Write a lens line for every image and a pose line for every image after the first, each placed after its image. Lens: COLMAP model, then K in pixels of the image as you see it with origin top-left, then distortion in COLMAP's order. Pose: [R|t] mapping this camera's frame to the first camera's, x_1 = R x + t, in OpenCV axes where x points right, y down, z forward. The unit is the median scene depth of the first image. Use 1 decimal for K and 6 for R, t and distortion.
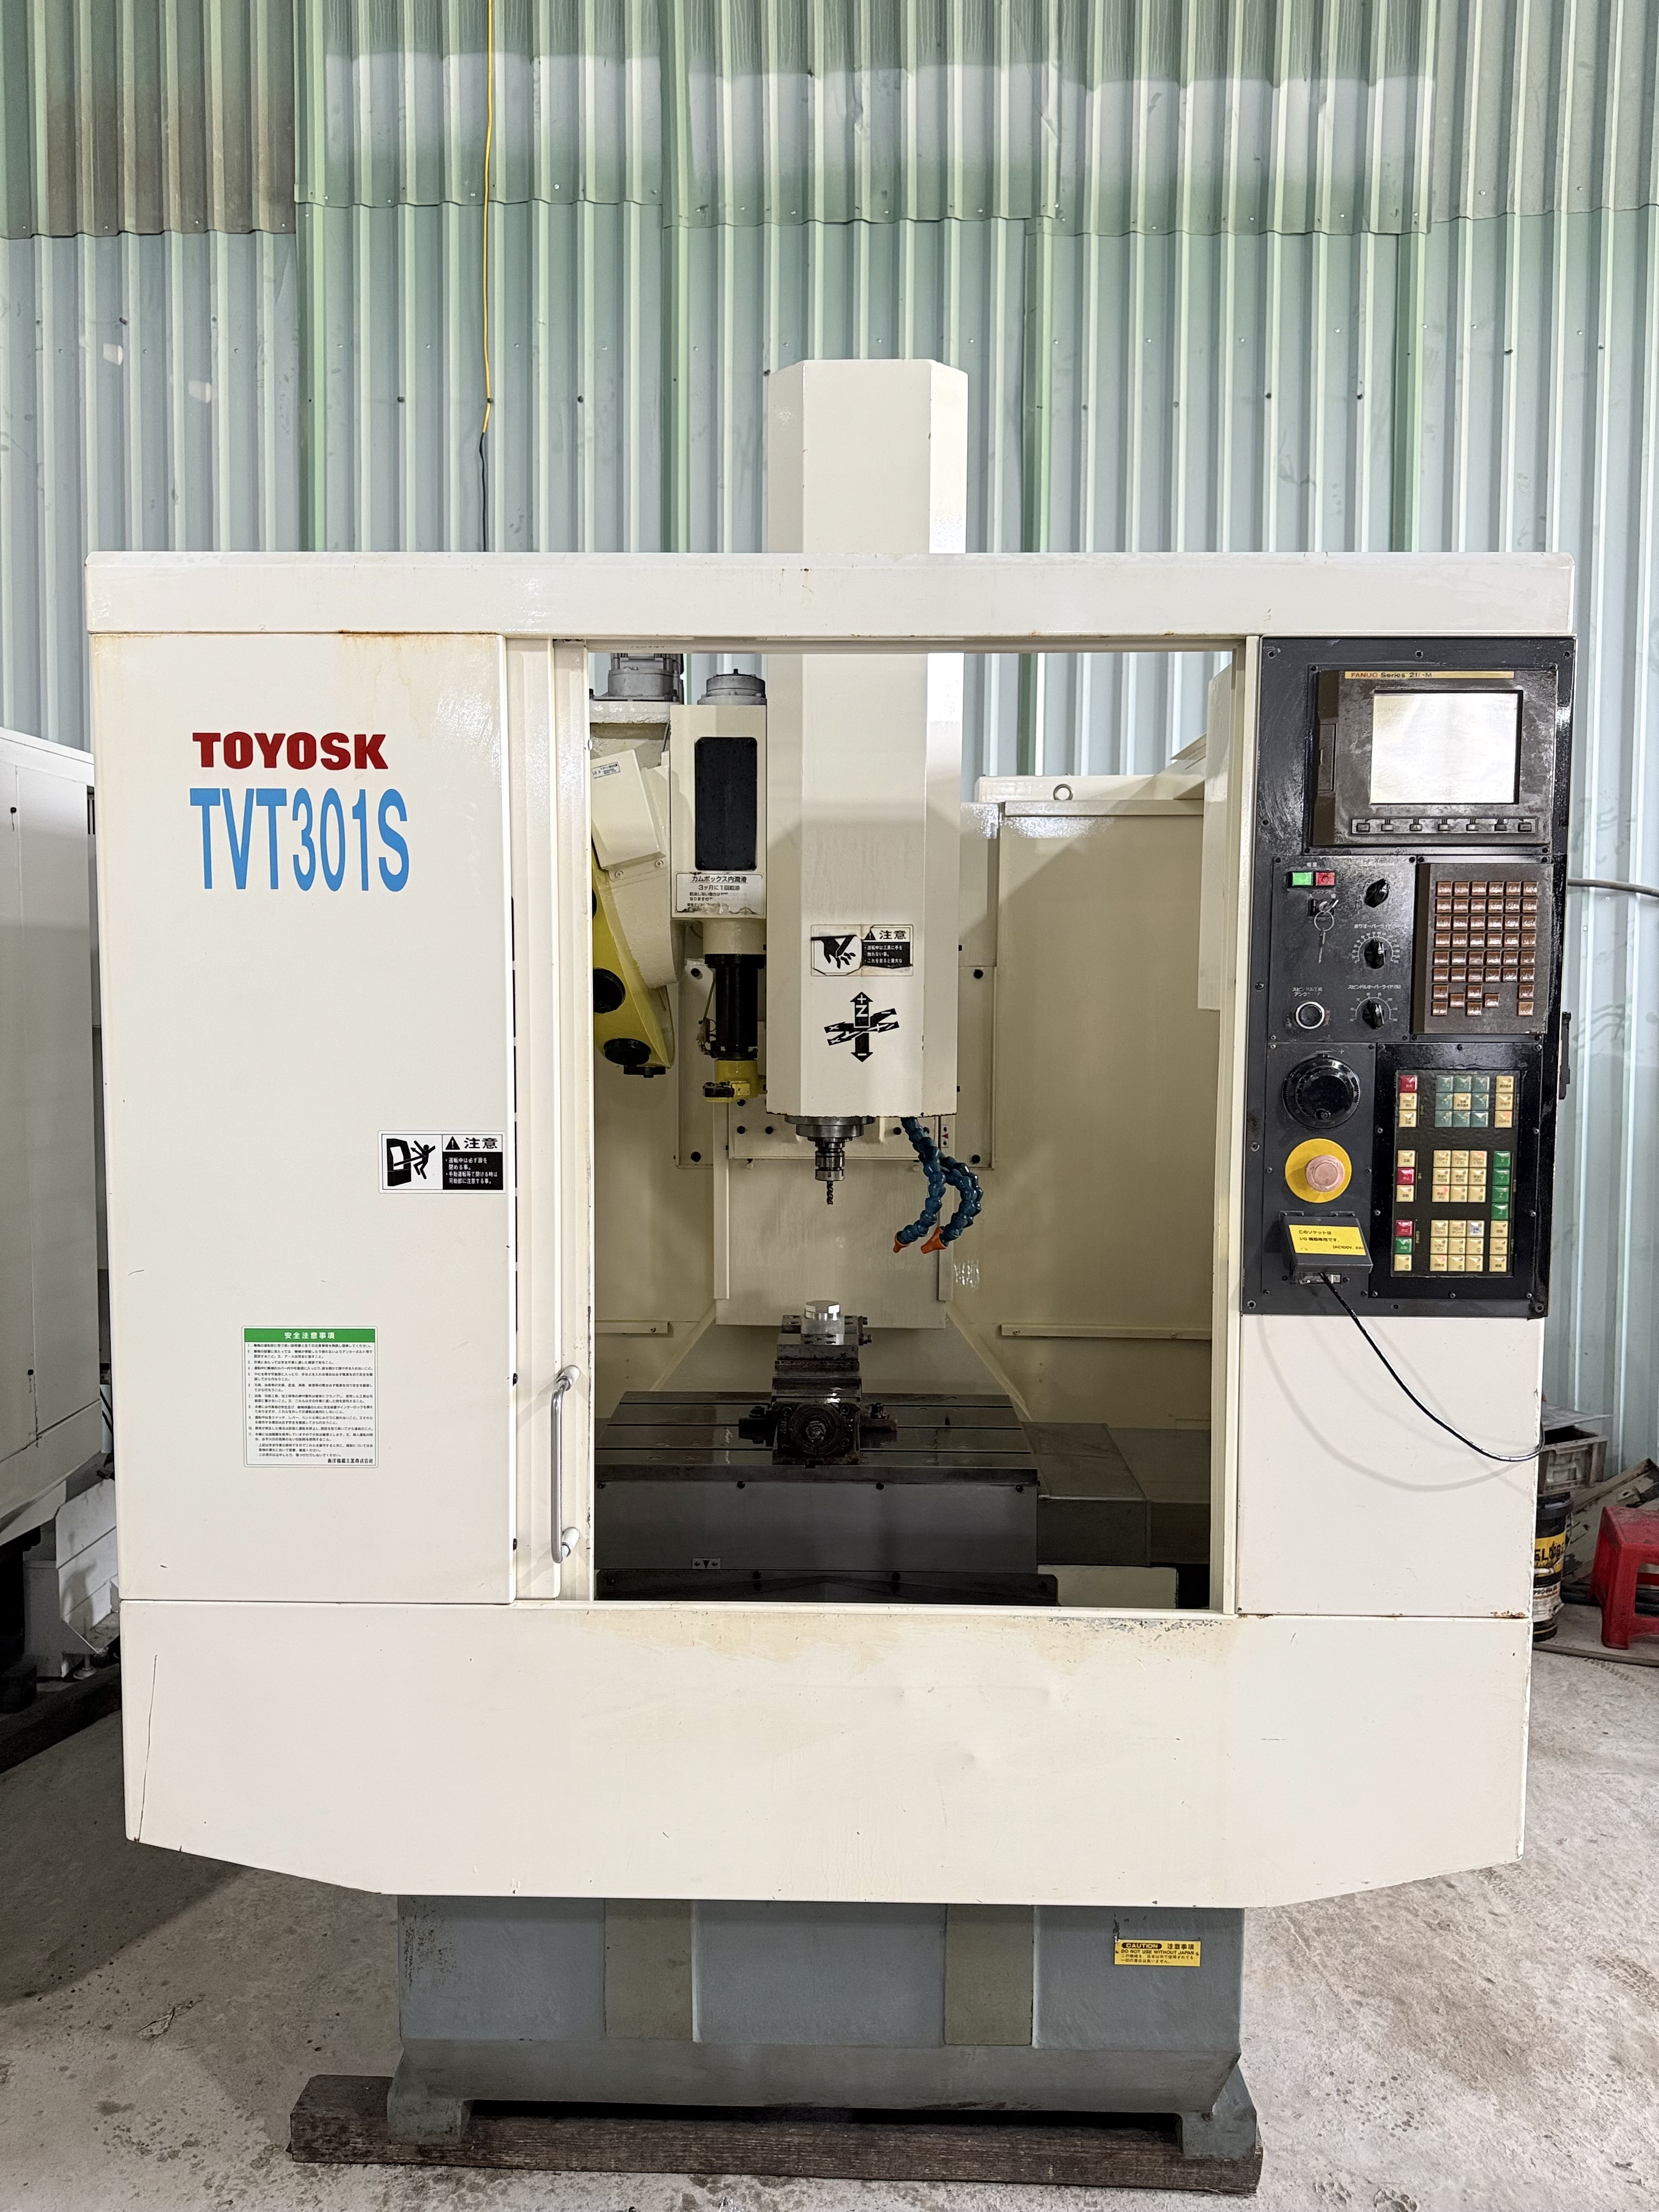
lens RADIAL K [[1576.7, 0, 824.5], [0, 1576.7, 1101.8], [0, 0, 1]] dist [0.011501, -0.015725]
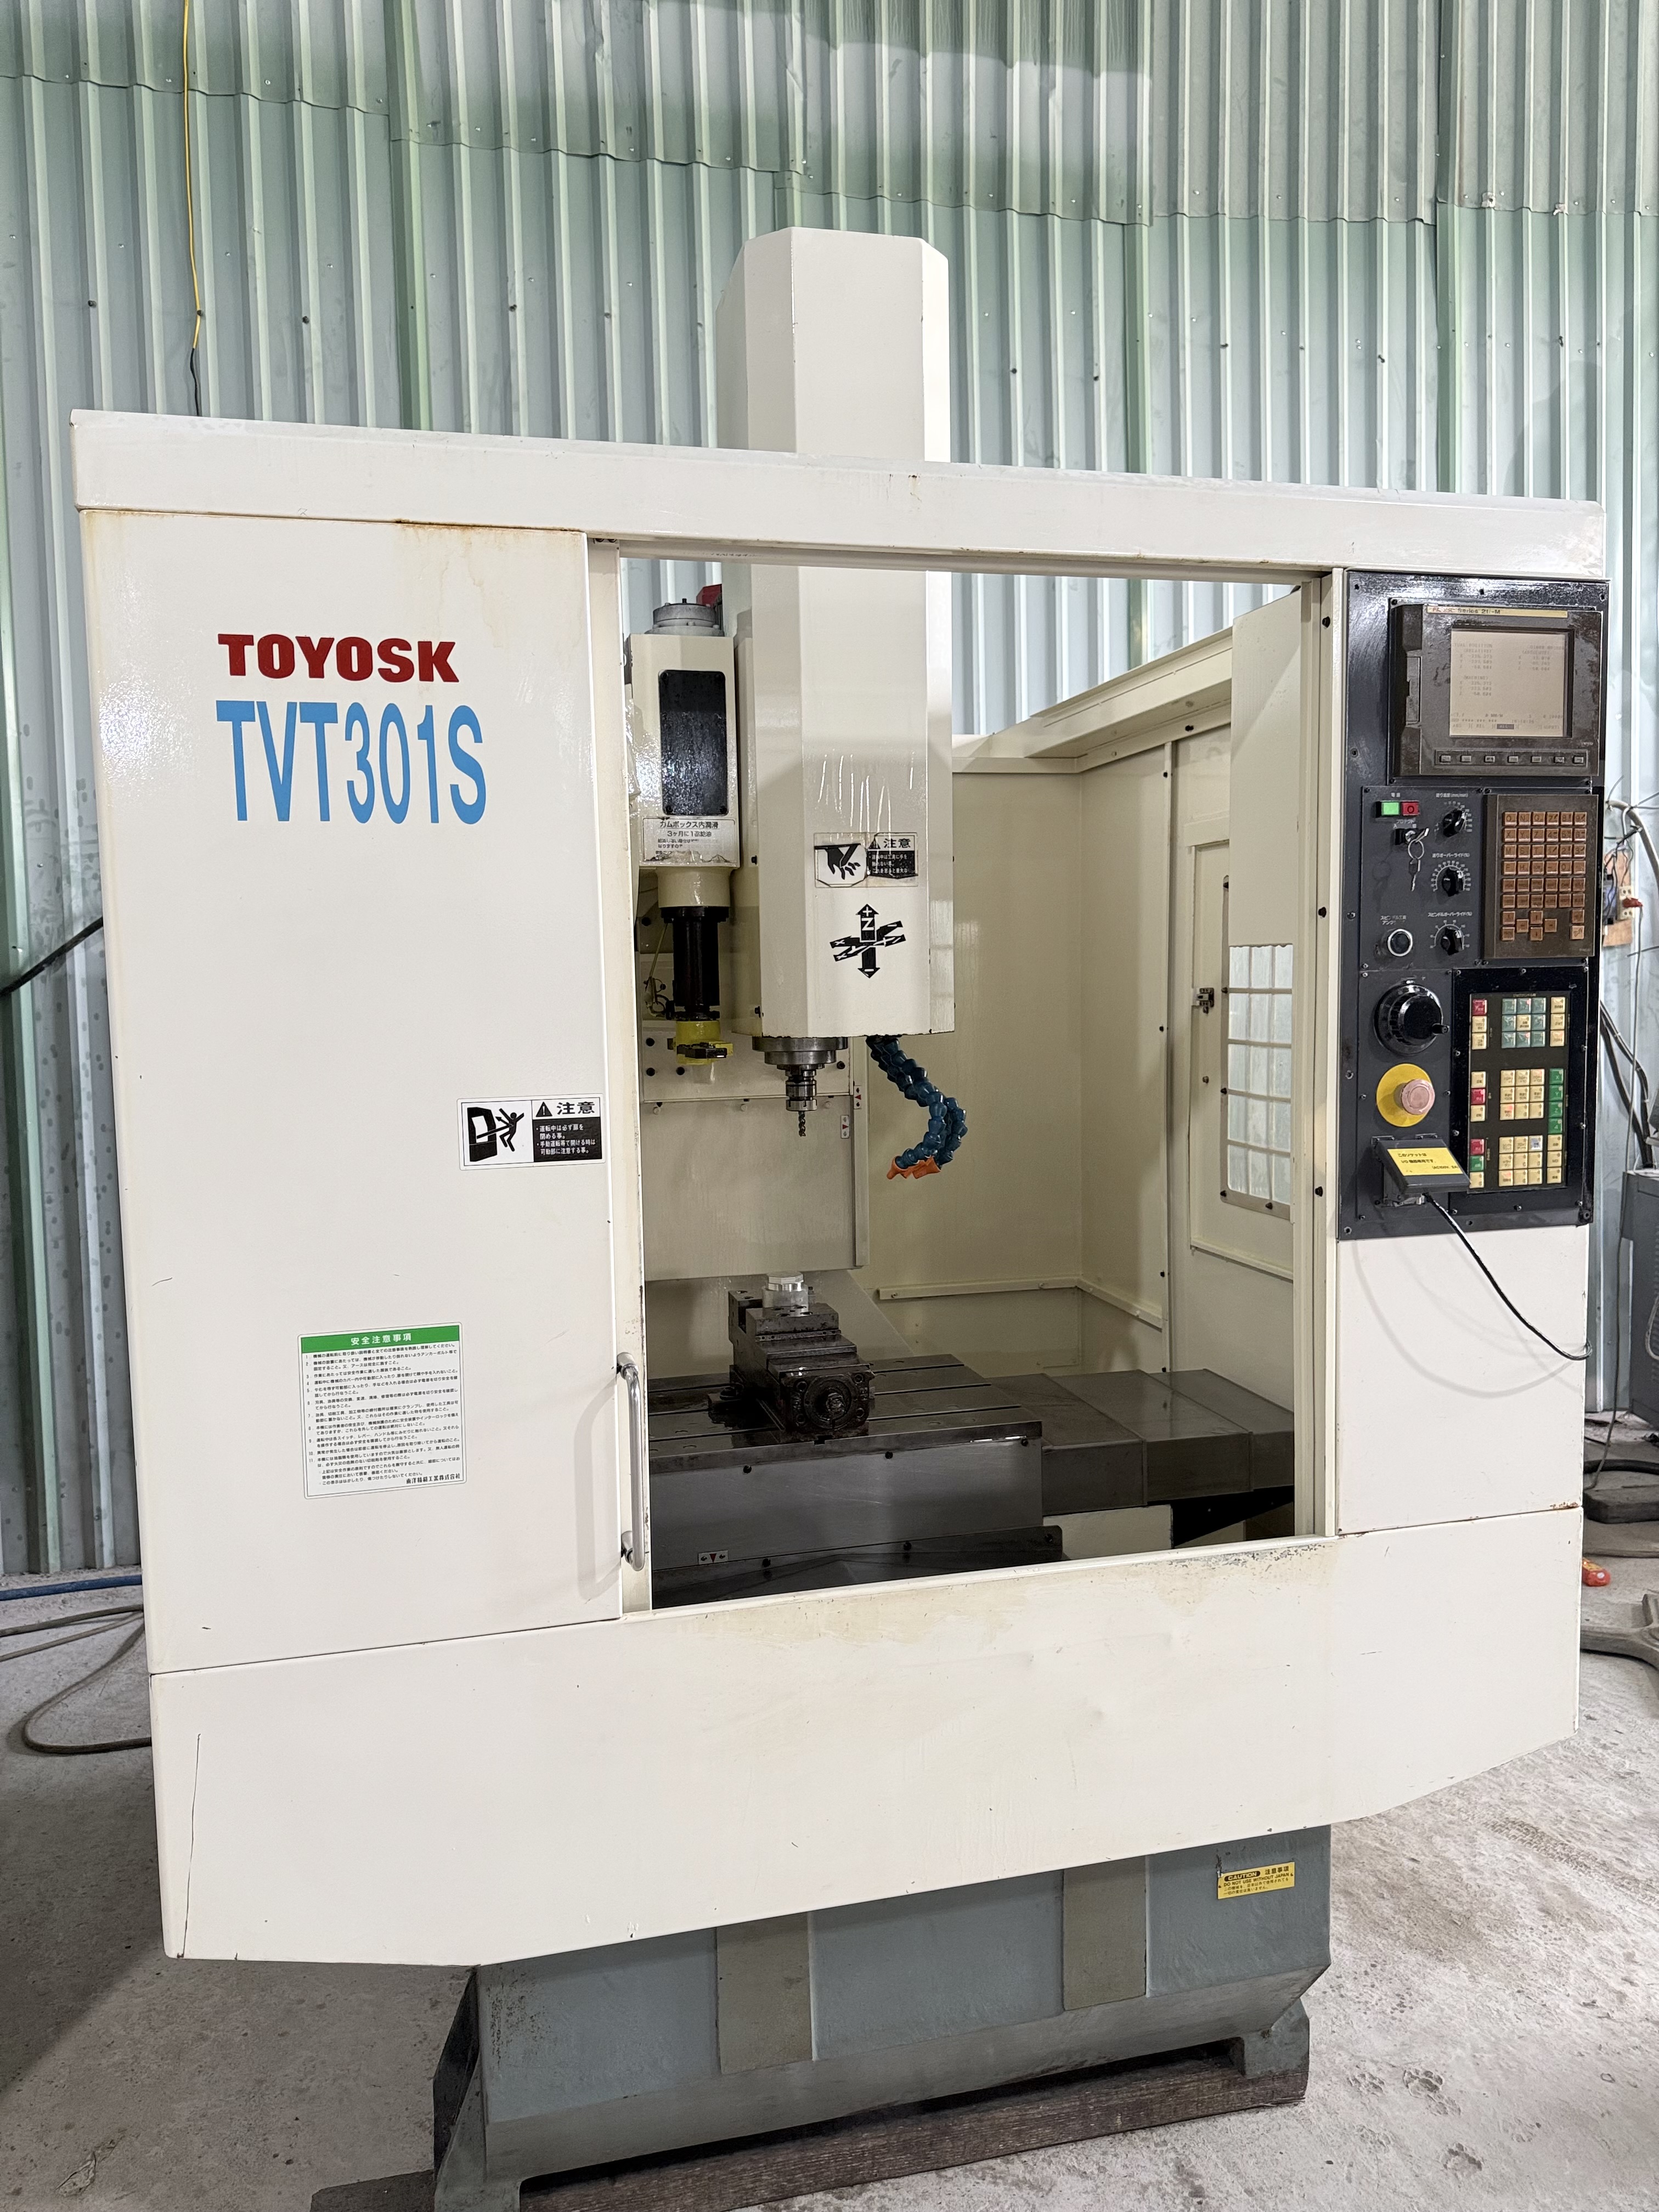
lens RADIAL K [[1576.7, 0, 824.5], [0, 1576.7, 1101.8], [0, 0, 1]] dist [0.011501, -0.015725]
pose [[0.965027, -0.046247, 0.258038, -0.241332], [0.044101, 0.998928, 0.014102, 0.012854], [-0.258413, -0.002229, 0.966032, 0.080559]]
